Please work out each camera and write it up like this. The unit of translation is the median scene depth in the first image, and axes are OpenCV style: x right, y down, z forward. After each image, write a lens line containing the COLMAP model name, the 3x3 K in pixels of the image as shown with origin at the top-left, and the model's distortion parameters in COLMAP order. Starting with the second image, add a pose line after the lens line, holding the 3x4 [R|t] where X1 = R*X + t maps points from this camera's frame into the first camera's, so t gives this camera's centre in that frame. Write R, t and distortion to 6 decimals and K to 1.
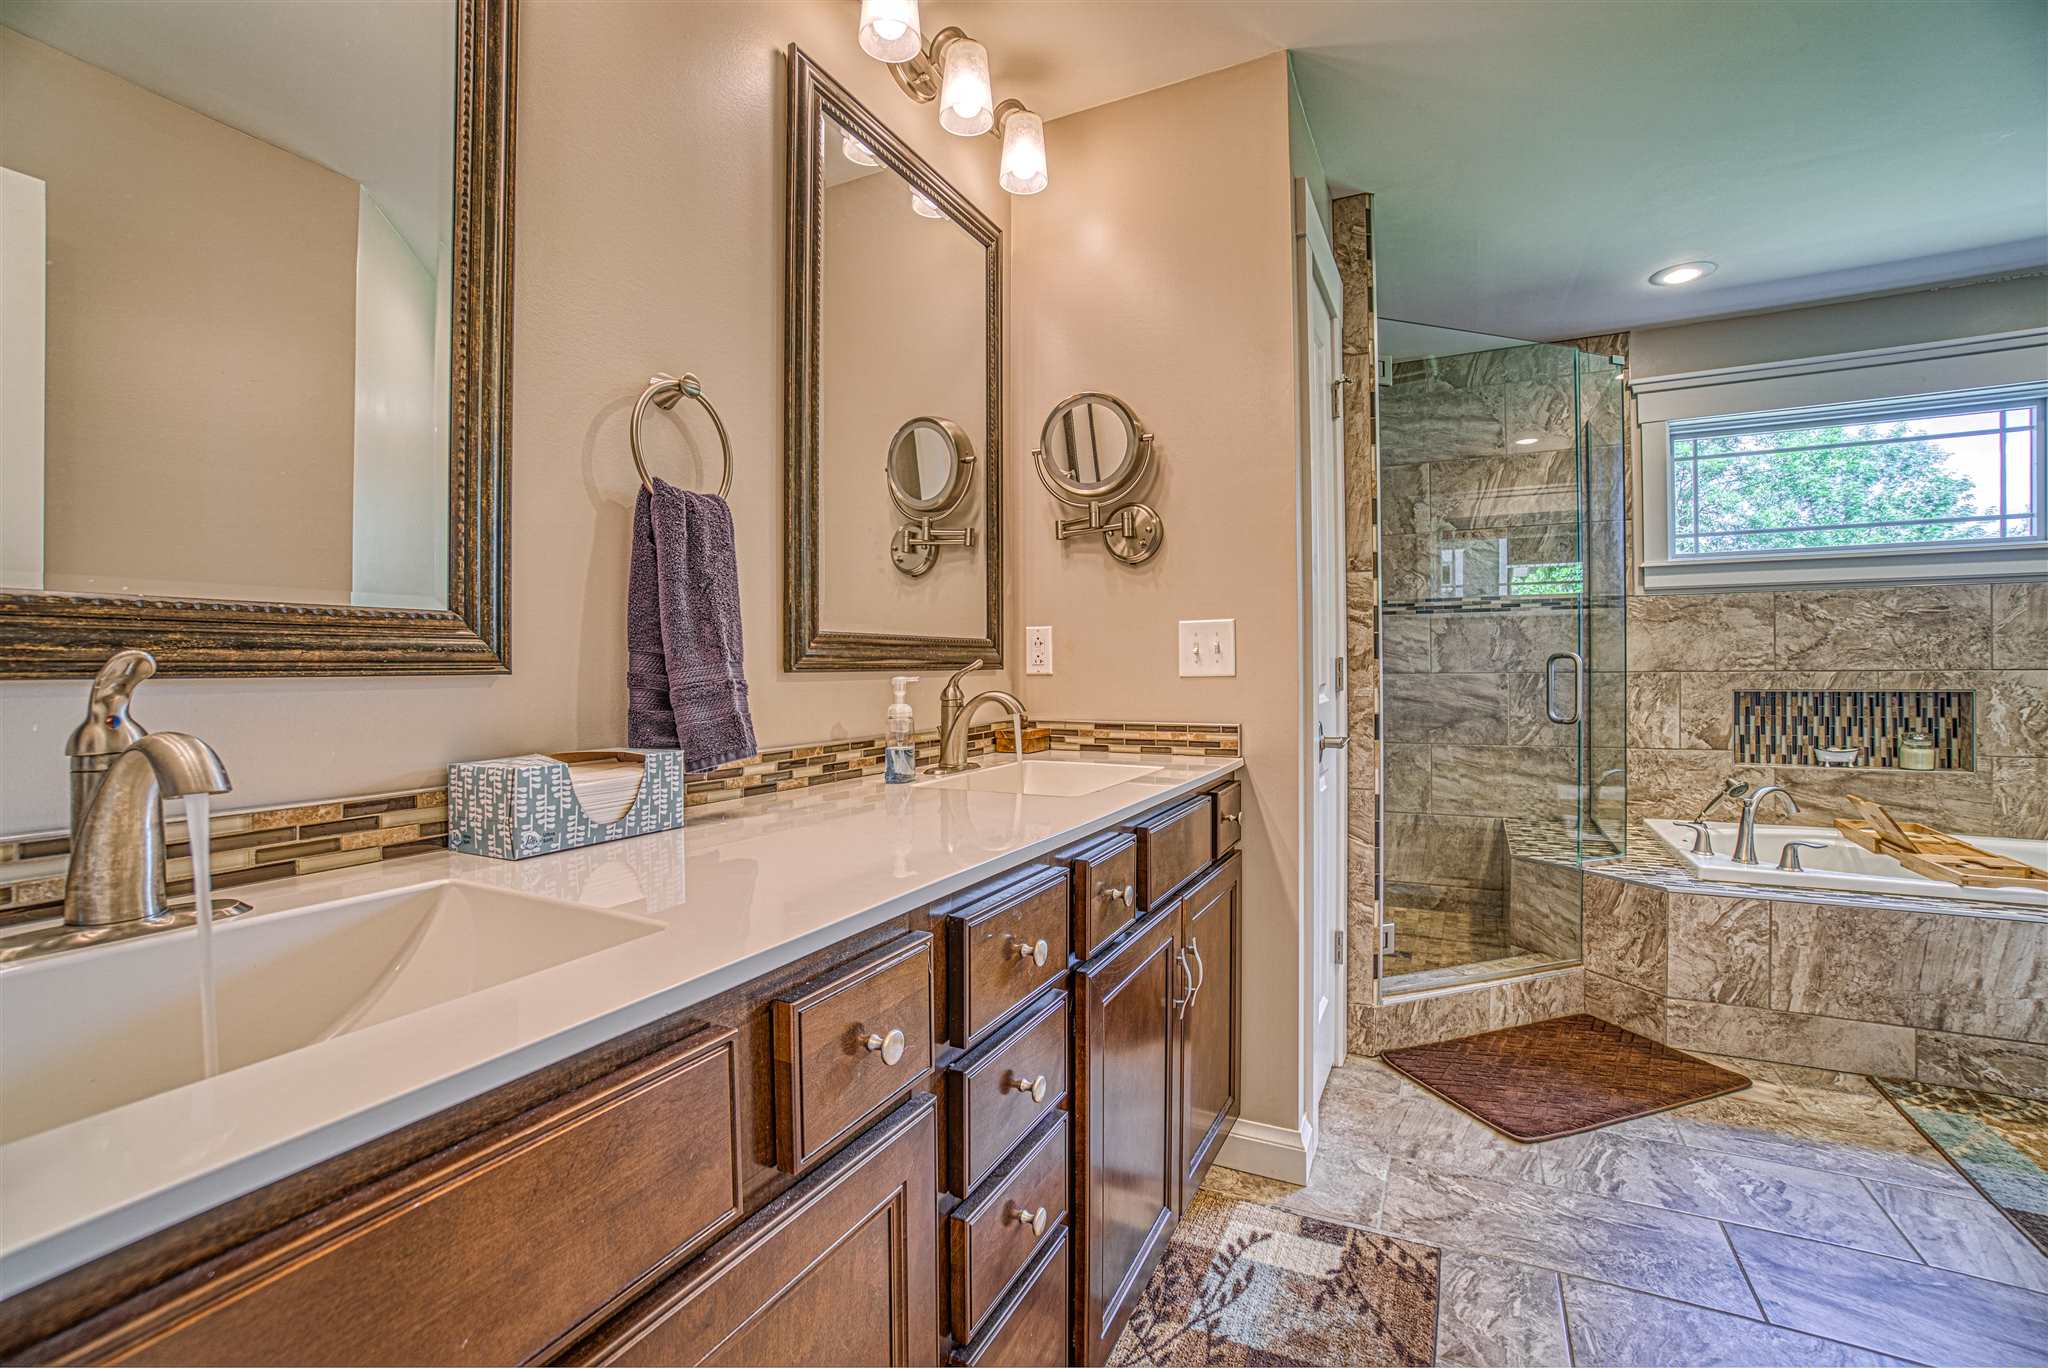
lens RADIAL K [[897.5, 0, 1017.5], [0, 897.5, 669.7], [0, 0, 1]] dist [-0.059088, 0.018357]
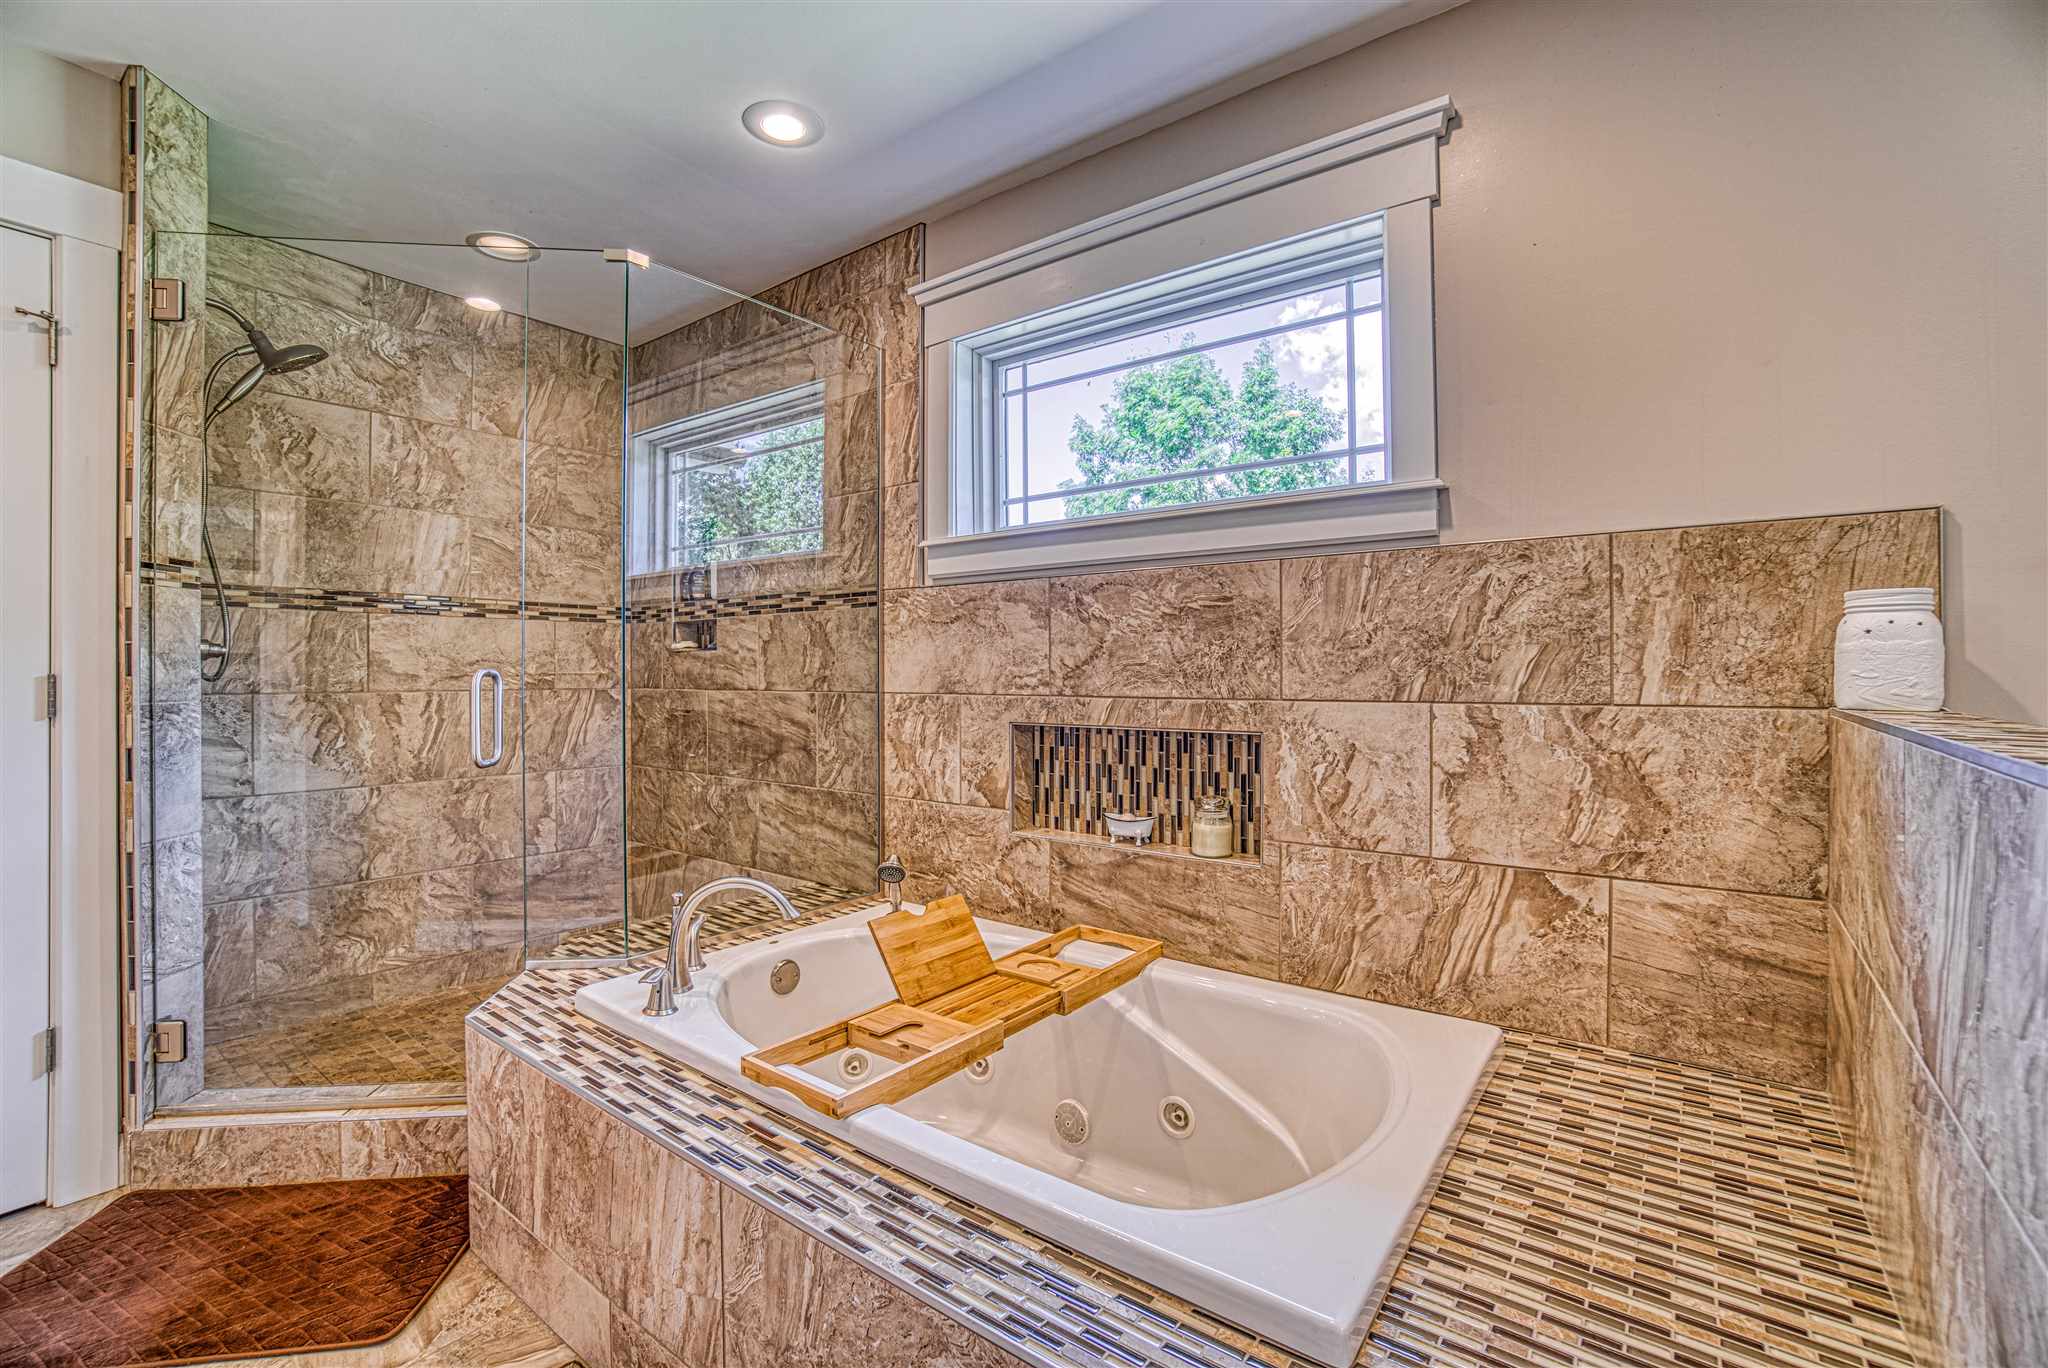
lens RADIAL K [[897.5, 0, 1031.3], [0, 897.5, 671.7], [0, 0, 1]] dist [-0.059088, 0.018357]
pose [[0.983237, 0.008223, -0.182145, 1.033801], [-0.008500, 0.999964, -0.000736, -0.017421], [0.182132, 0.002272, 0.983271, 0.326619]]
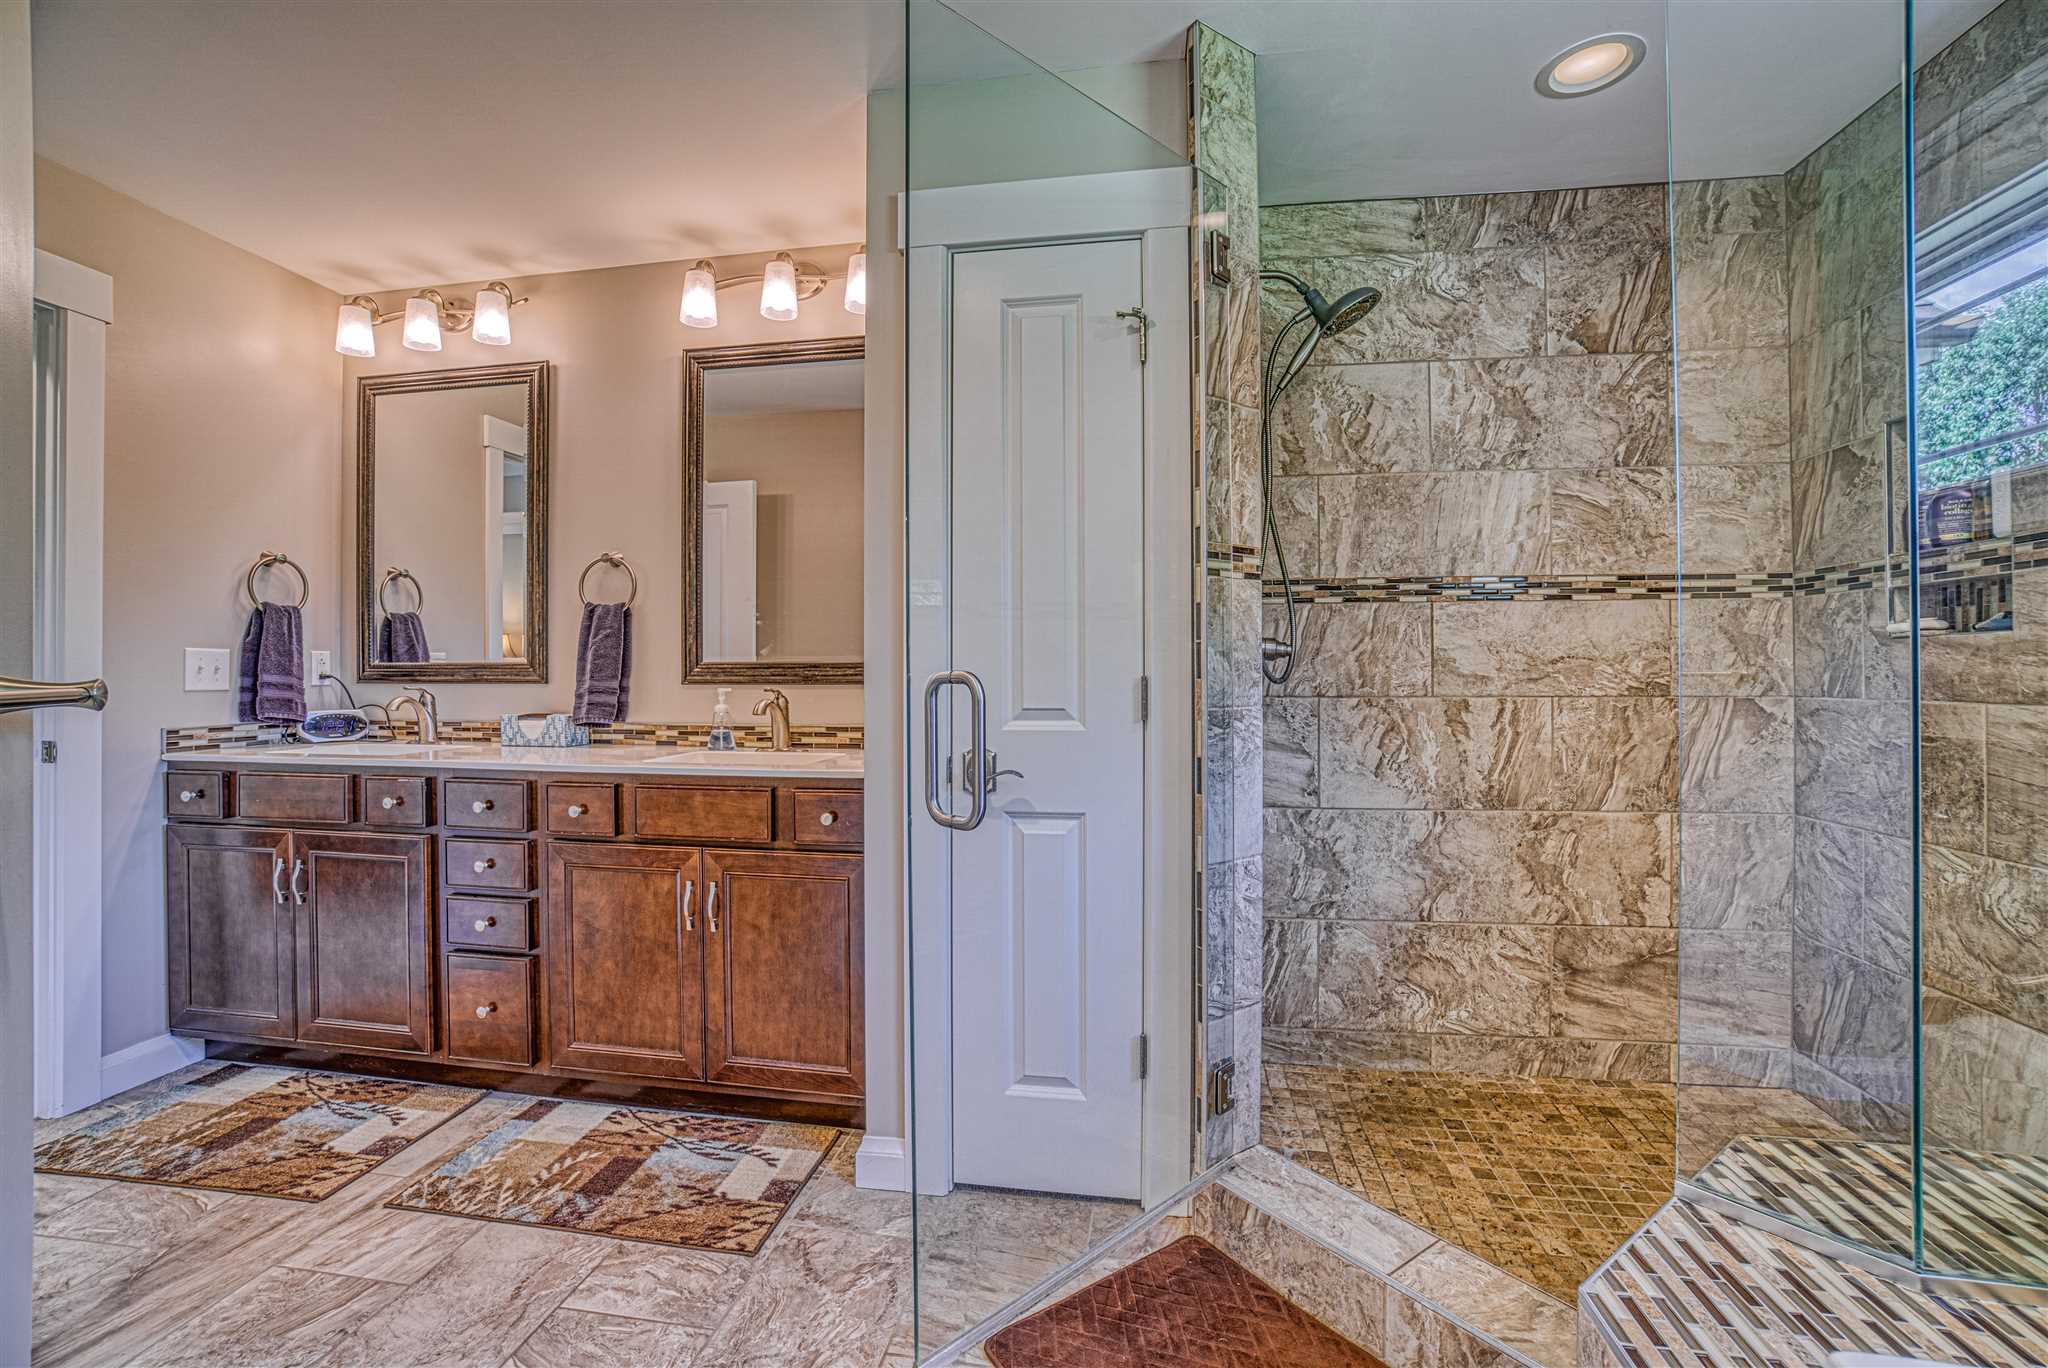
lens RADIAL K [[897.5, 0, 1012.2], [0, 897.5, 672.4], [0, 0, 1]] dist [-0.059088, 0.018357]
pose [[0.293783, 0.006161, -0.955852, 0.819401], [-0.001333, 0.999981, 0.006036, -0.016450], [0.955871, -0.000499, 0.293786, 0.517871]]
